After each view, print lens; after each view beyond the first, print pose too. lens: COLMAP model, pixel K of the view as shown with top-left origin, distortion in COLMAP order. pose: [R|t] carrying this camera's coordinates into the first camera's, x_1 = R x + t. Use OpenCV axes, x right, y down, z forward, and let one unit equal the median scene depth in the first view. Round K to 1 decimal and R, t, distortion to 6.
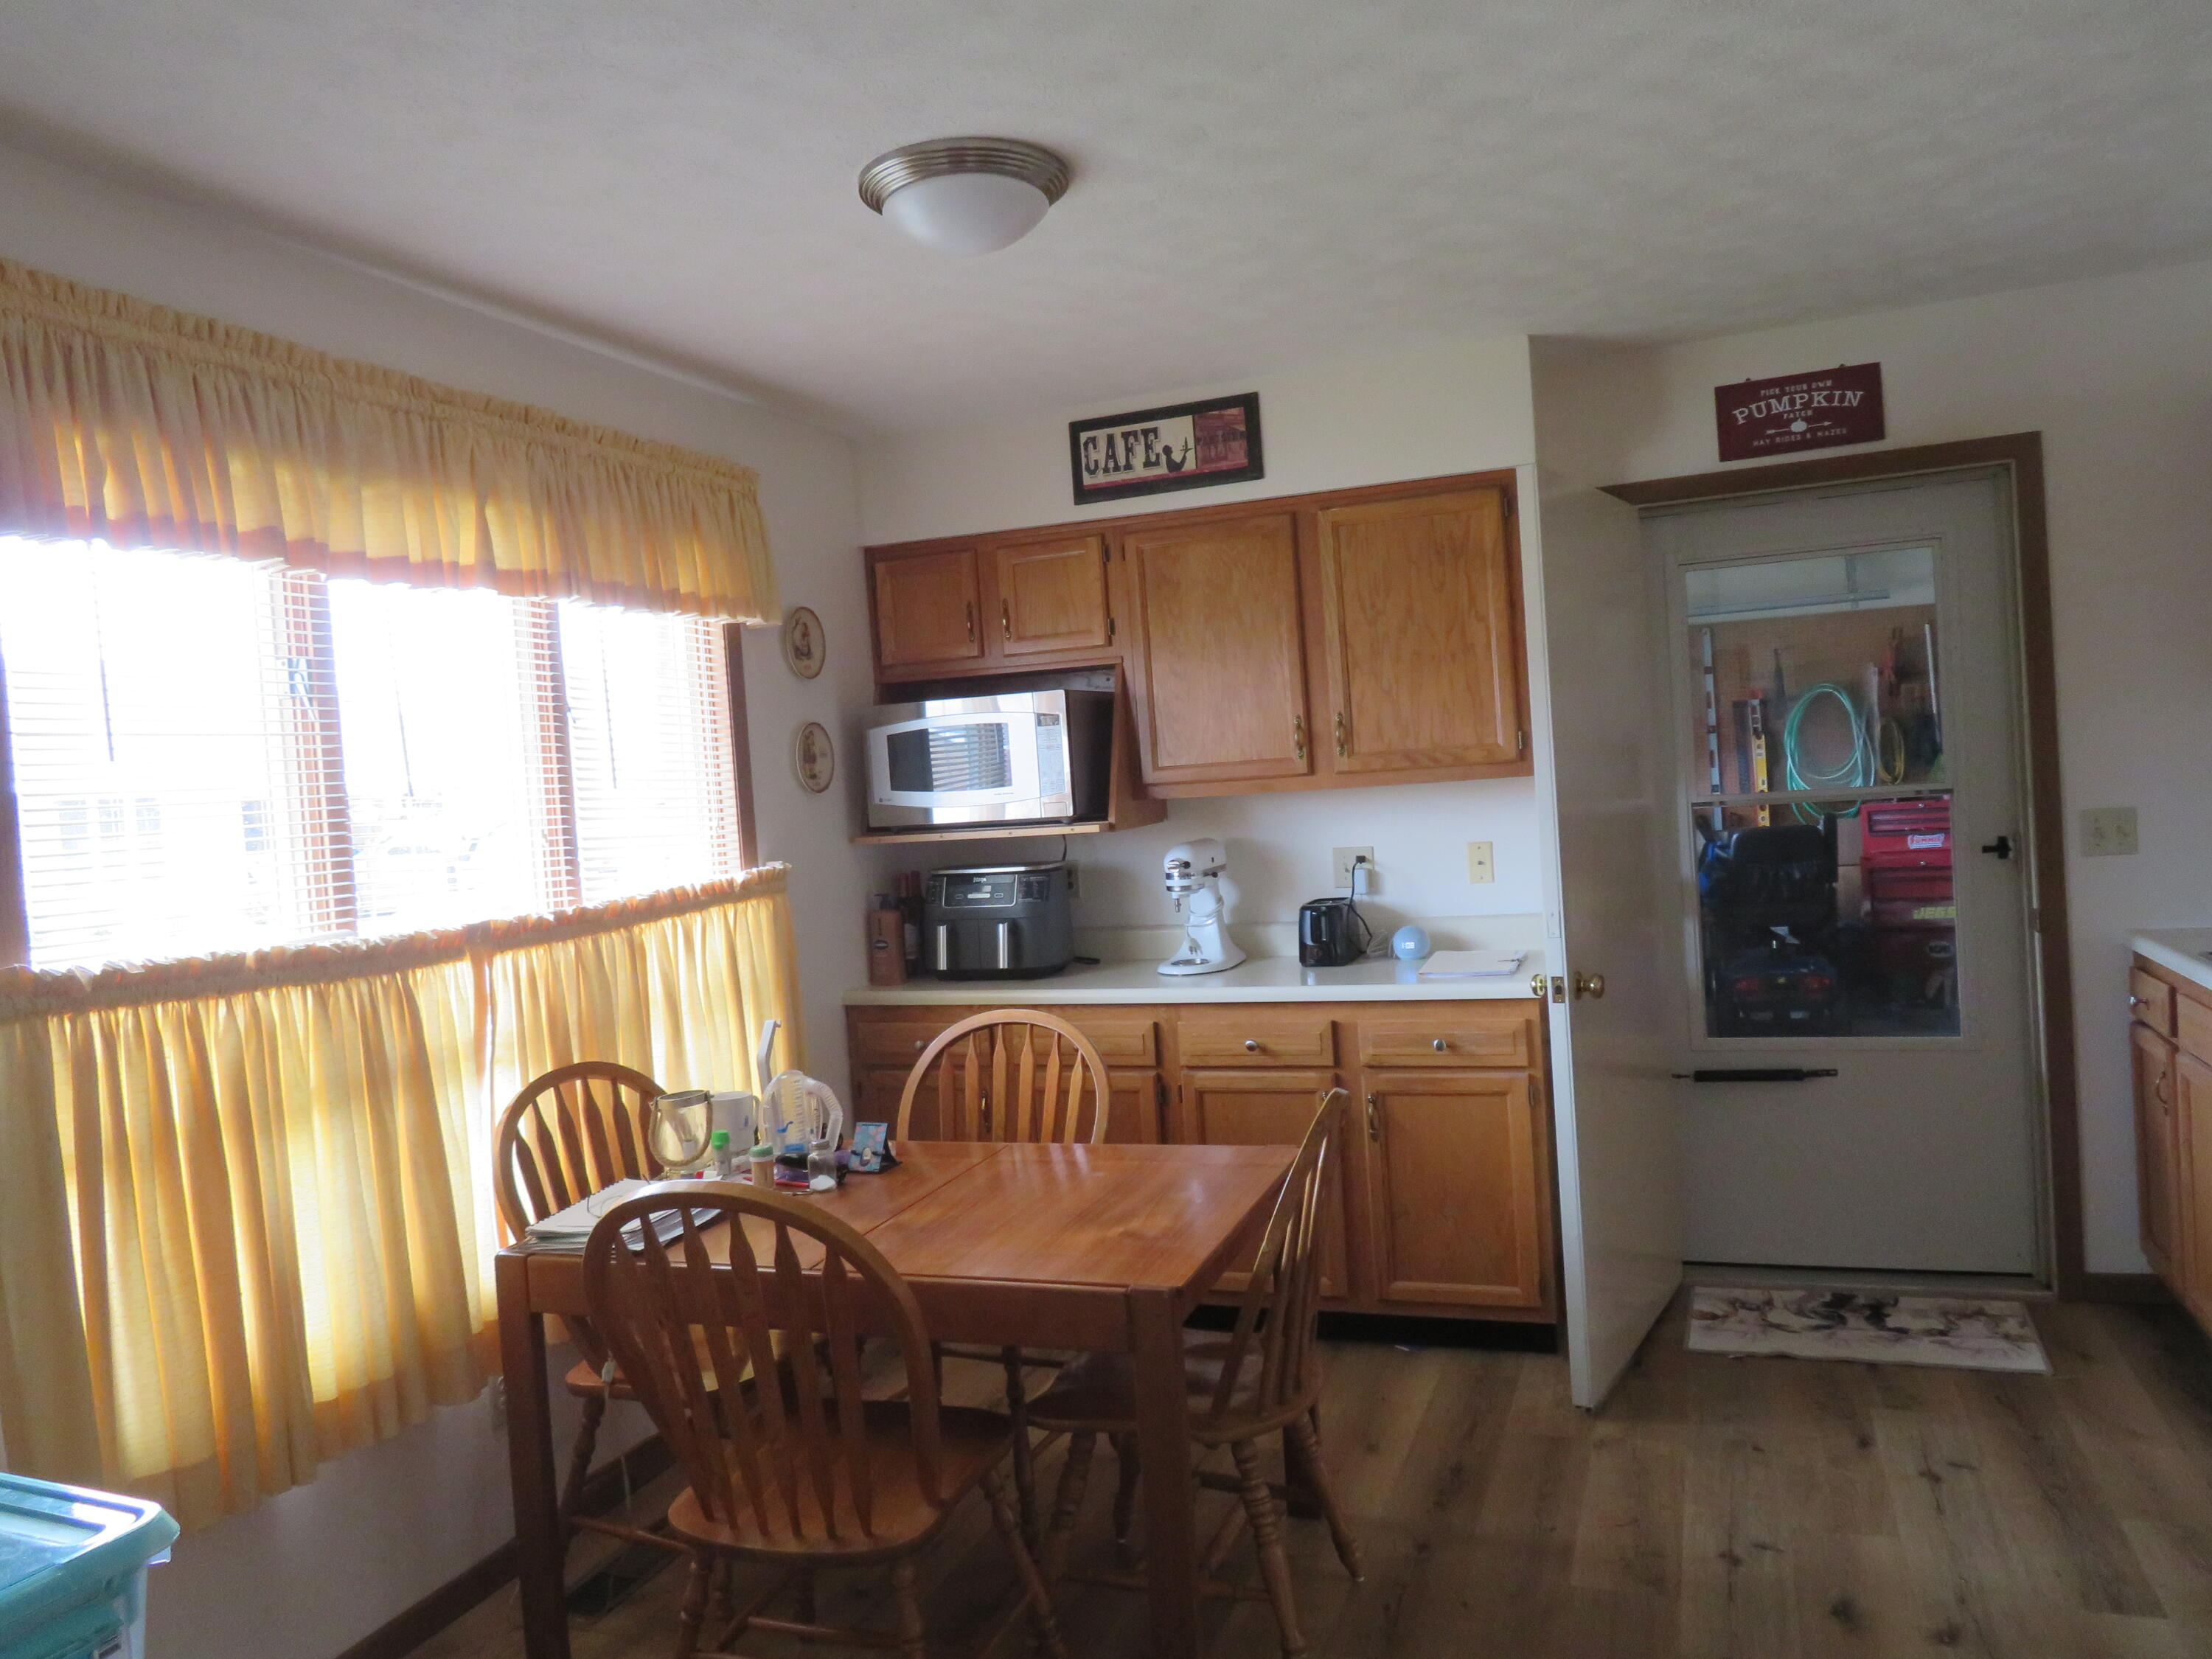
lens RADIAL K [[1579.3, 0, 1111.7], [0, 1579.3, 839.1], [0, 0, 1]] dist [-0.010065, 0.012379]
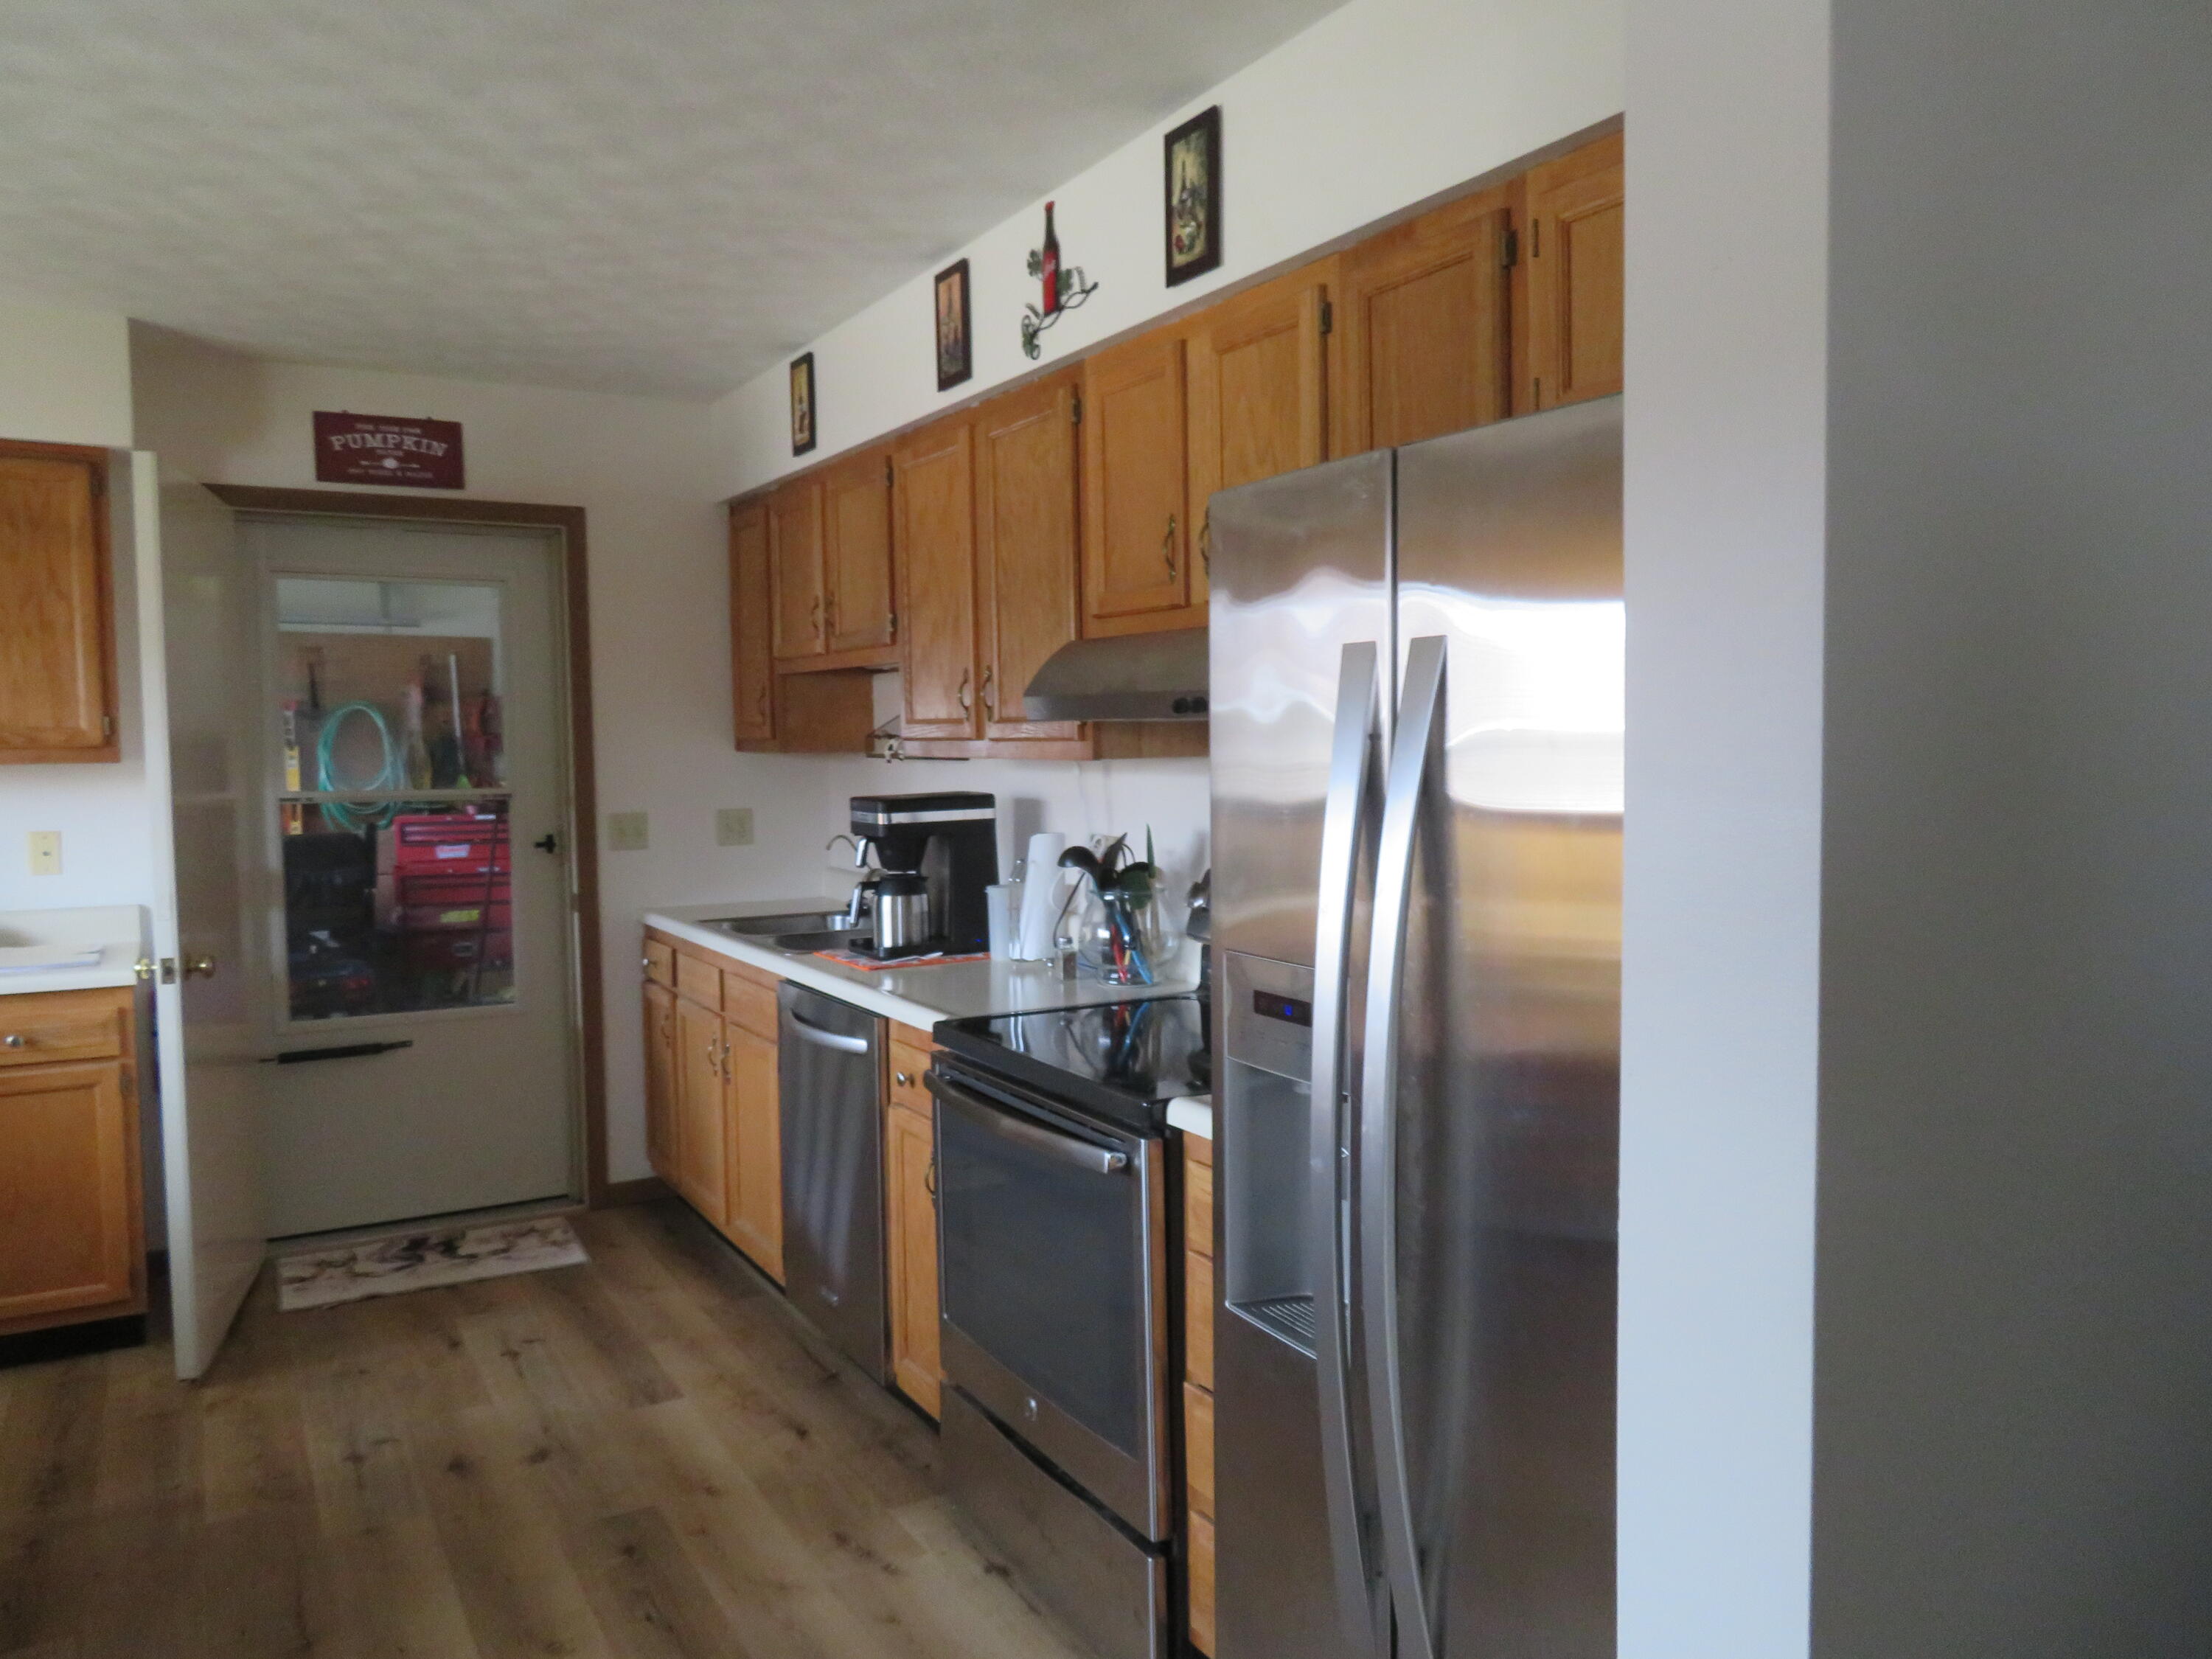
lens RADIAL K [[1579.3, 0, 1111.7], [0, 1579.3, 839.1], [0, 0, 1]] dist [-0.010065, 0.012379]
pose [[0.624385, 0.017073, 0.780930, -0.115572], [-0.004126, 0.999819, -0.018559, 0.023443], [-0.781106, 0.008366, 0.624343, -0.096085]]
